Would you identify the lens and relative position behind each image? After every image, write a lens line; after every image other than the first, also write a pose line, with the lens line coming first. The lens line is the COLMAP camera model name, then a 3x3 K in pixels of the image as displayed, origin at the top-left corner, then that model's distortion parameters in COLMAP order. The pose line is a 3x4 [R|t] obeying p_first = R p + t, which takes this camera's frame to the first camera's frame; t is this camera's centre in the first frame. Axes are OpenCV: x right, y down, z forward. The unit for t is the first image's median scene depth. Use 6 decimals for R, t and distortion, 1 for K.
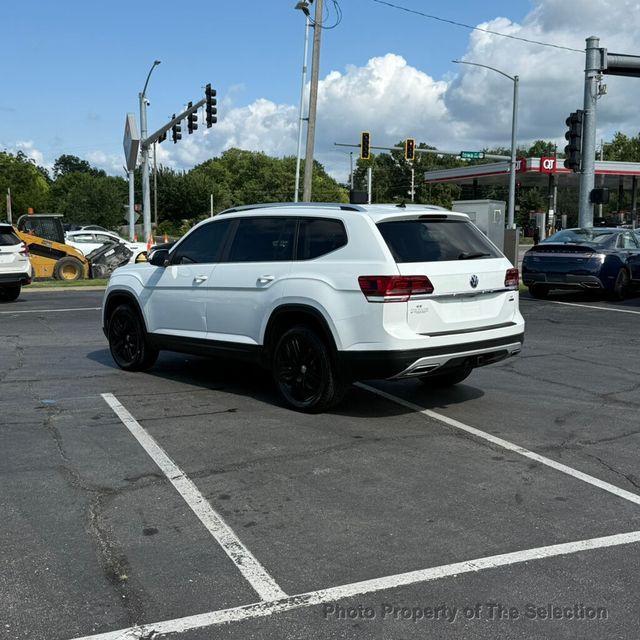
lens RADIAL K [[853.0, 0, 323.0], [0, 853.0, 320.2], [0, 0, 1]] dist [0.111692, 0.000000]
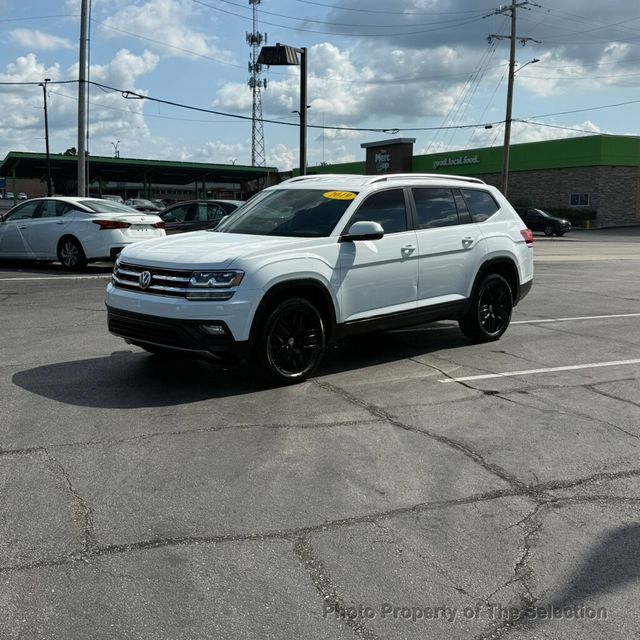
lens RADIAL K [[853.0, 0, 318.8], [0, 853.0, 318.4], [0, 0, 1]] dist [0.111692, 0.000000]
pose [[-0.064263, -0.137326, 0.988439, -1.369949], [0.105250, 0.984029, 0.143556, -0.148664], [-0.992367, 0.113259, -0.048783, 1.418461]]
